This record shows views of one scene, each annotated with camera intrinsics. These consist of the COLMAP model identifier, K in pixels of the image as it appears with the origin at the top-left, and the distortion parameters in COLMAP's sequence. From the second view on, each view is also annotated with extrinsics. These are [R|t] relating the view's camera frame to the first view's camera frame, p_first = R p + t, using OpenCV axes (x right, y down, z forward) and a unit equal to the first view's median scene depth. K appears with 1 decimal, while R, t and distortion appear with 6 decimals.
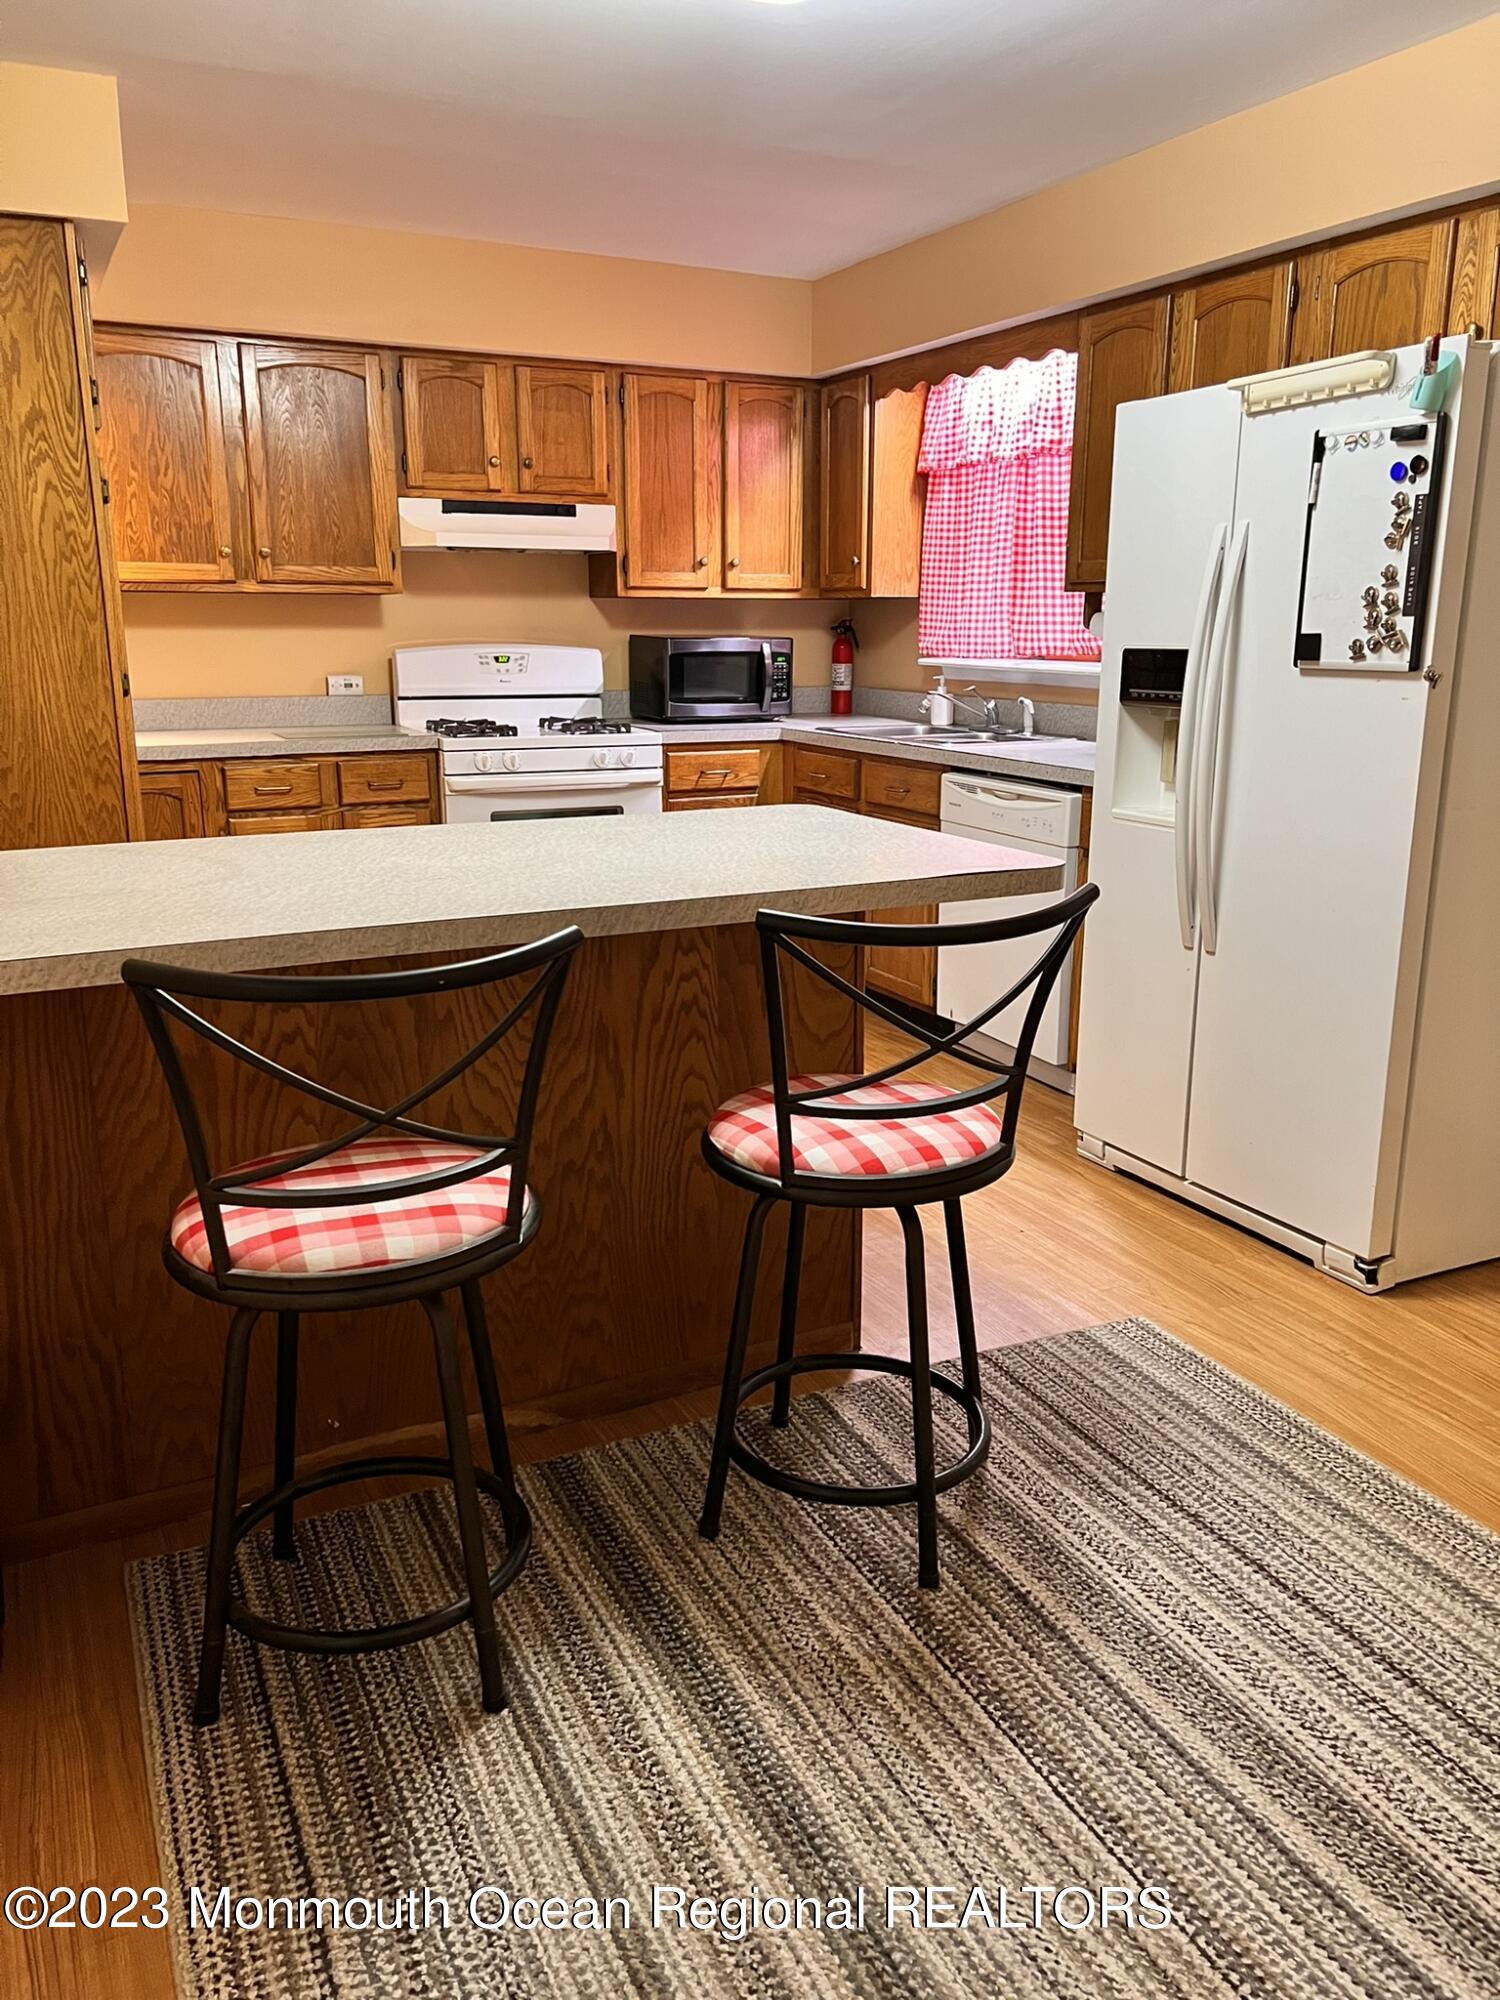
lens RADIAL K [[1514.0, 0, 745.1], [0, 1514.0, 990.2], [0, 0, 1]] dist [0.062095, -0.073540]
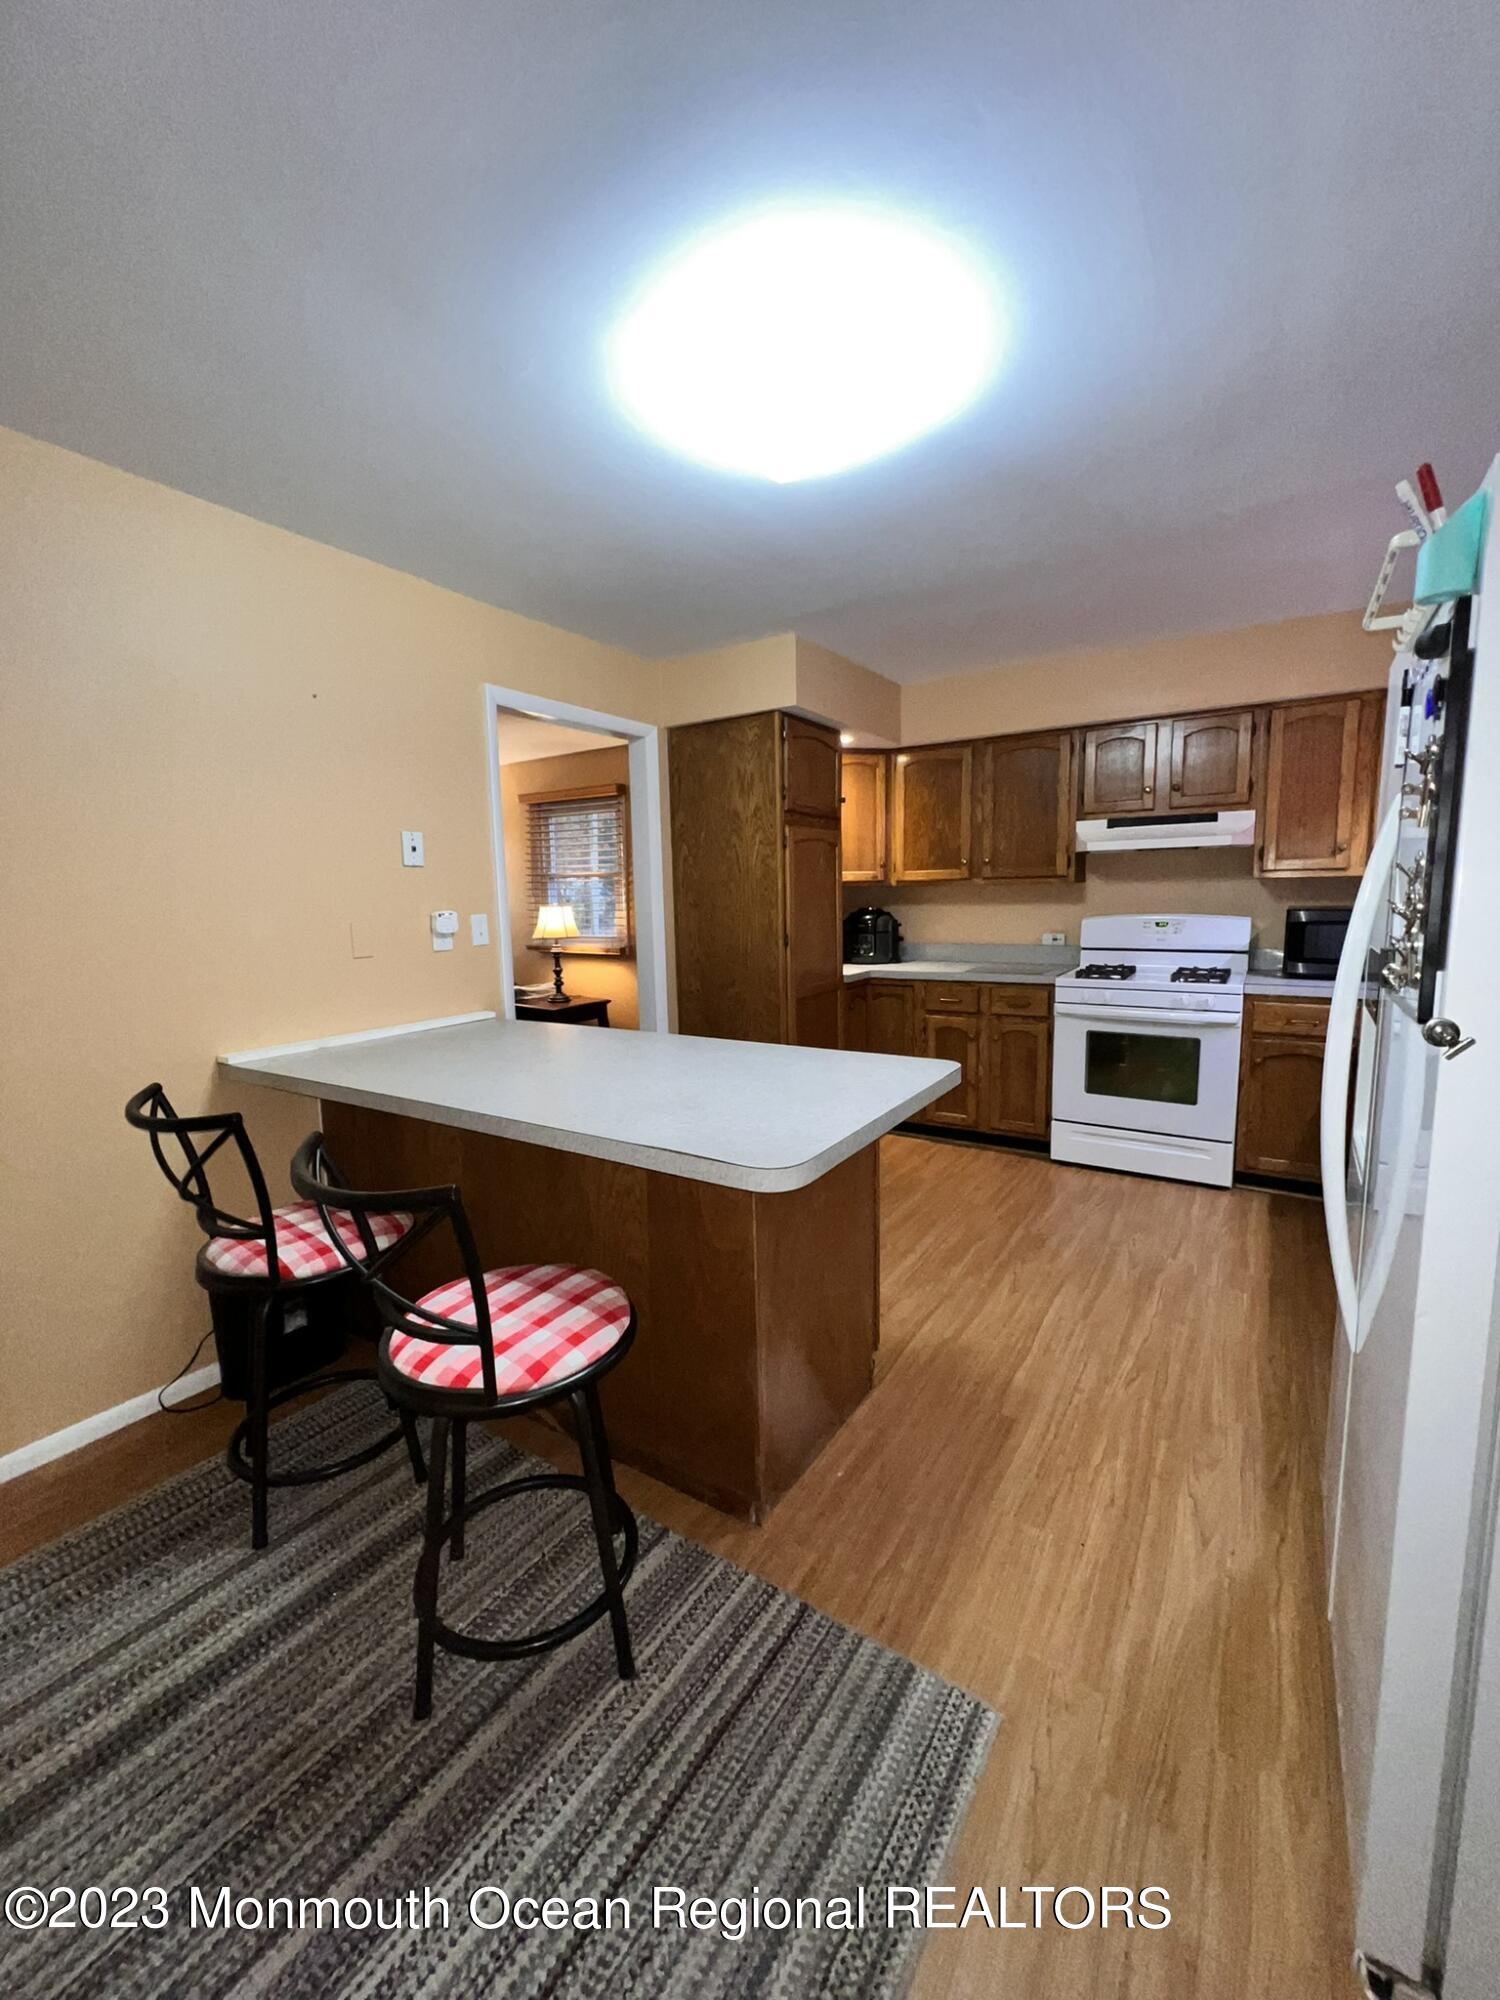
lens RADIAL K [[800.1, 0, 750.0], [0, 800.1, 1000.0], [0, 0, 1]] dist [-0.003044, -0.000179]
pose [[0.510149, 0.102870, -0.853912, 0.305843], [-0.182432, 0.983173, 0.009453, -0.093383], [0.840516, 0.150958, 0.520332, 0.330934]]
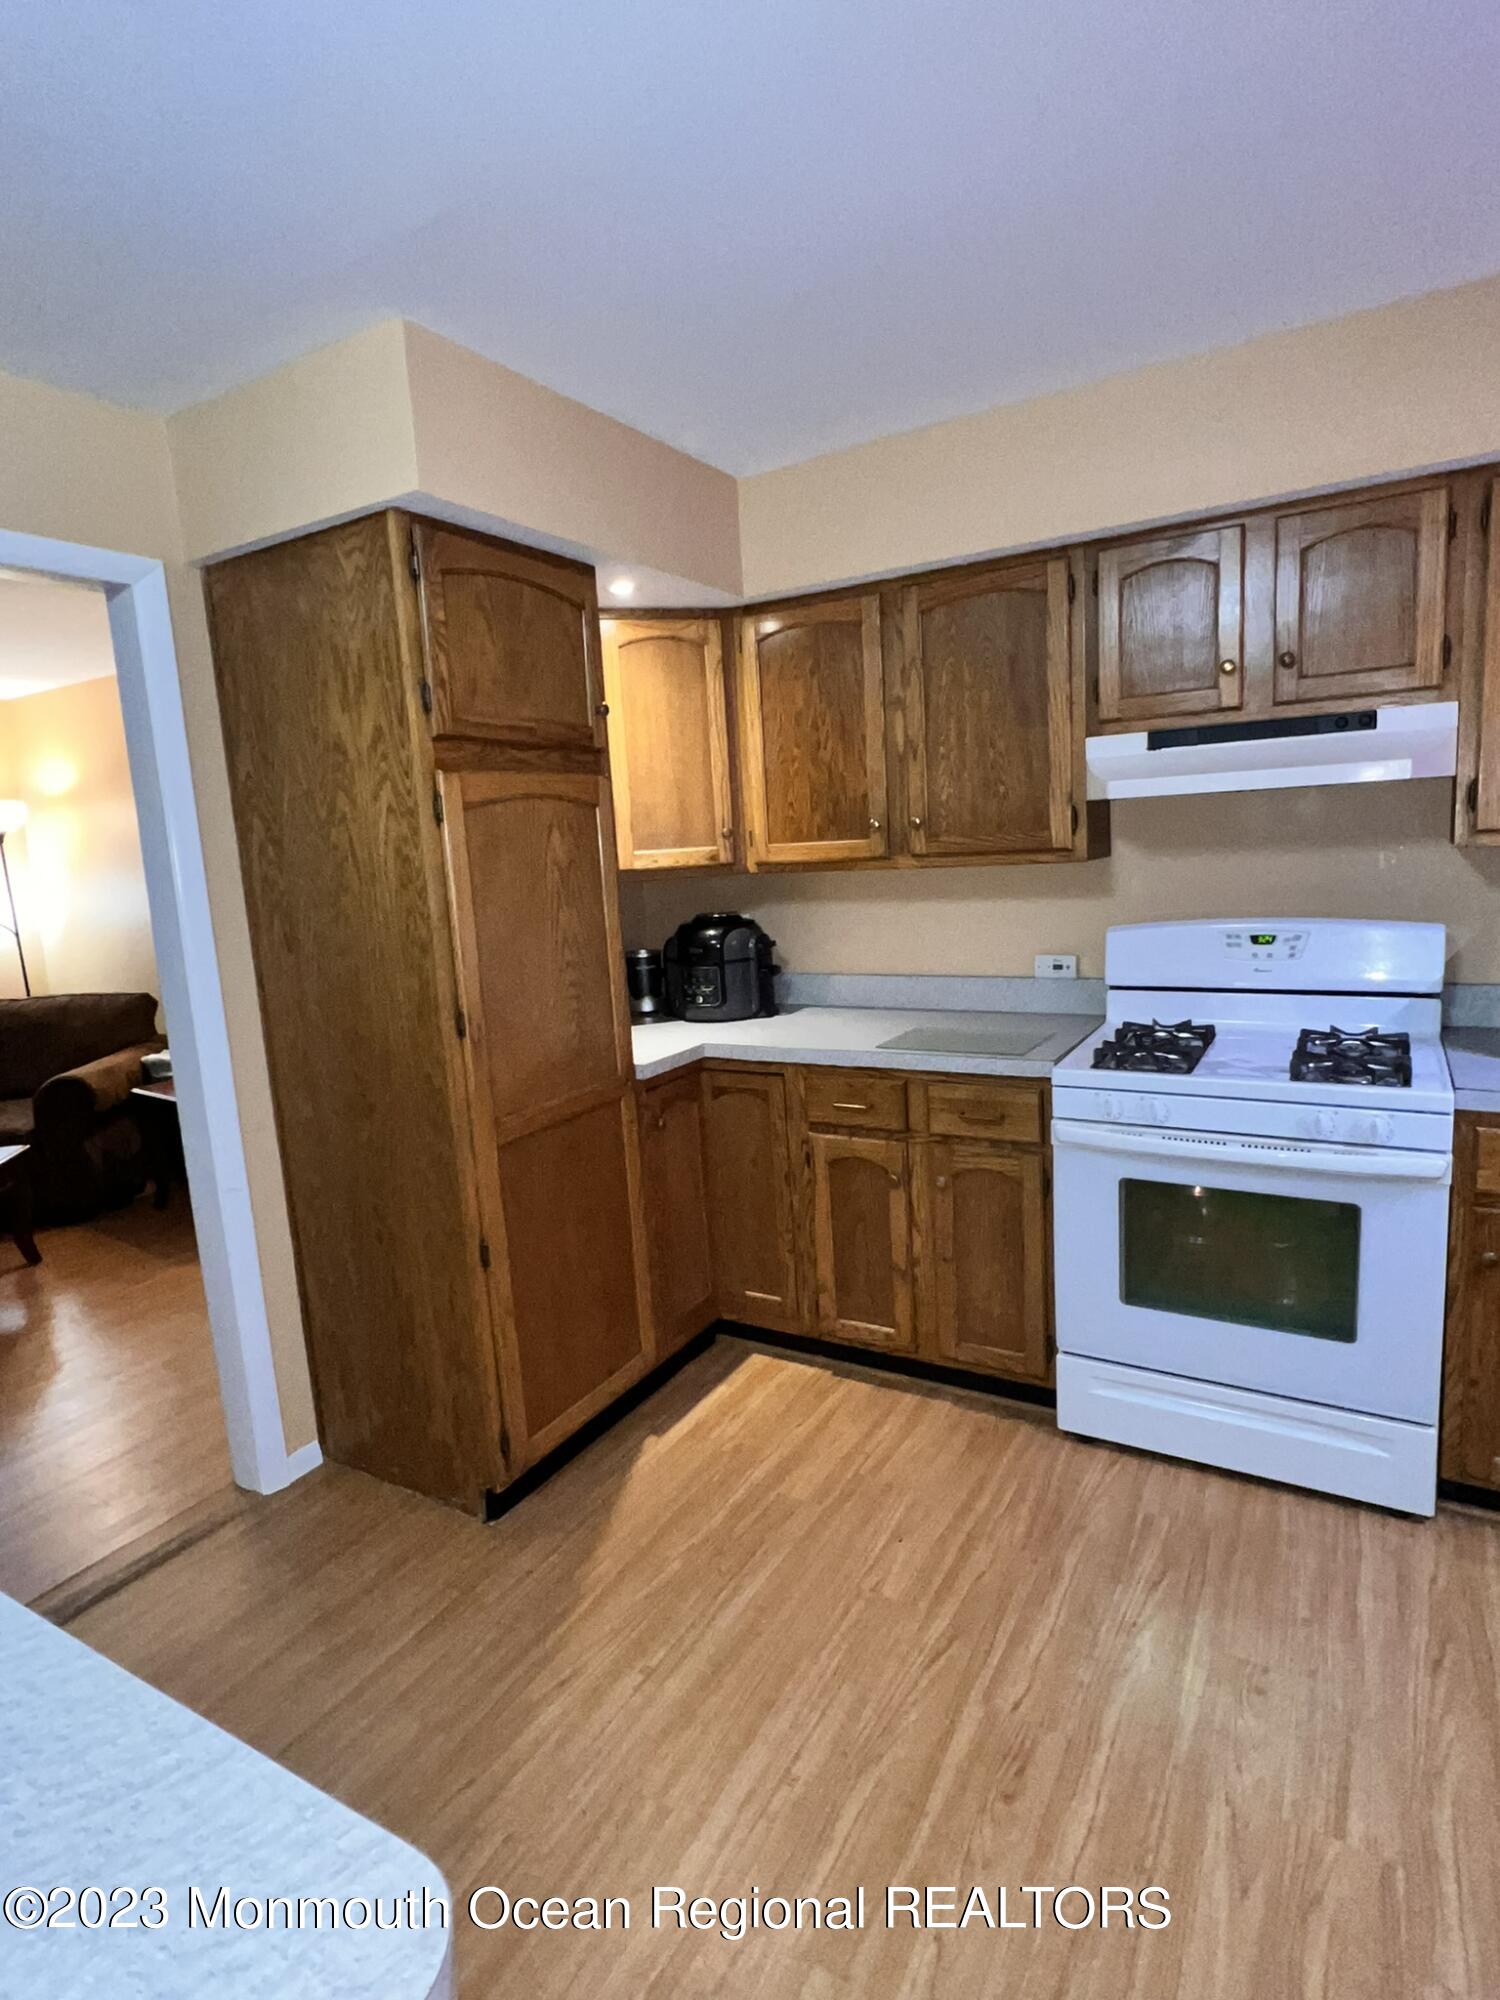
lens RADIAL K [[1052.0, 0, 750.0], [0, 1052.0, 1000.0], [0, 0, 1]] dist [-0.001300, -0.000489]
pose [[0.548329, 0.096198, -0.830711, 0.124799], [-0.140904, 0.989787, 0.021612, -0.180397], [0.824307, 0.105200, 0.556284, 0.581218]]
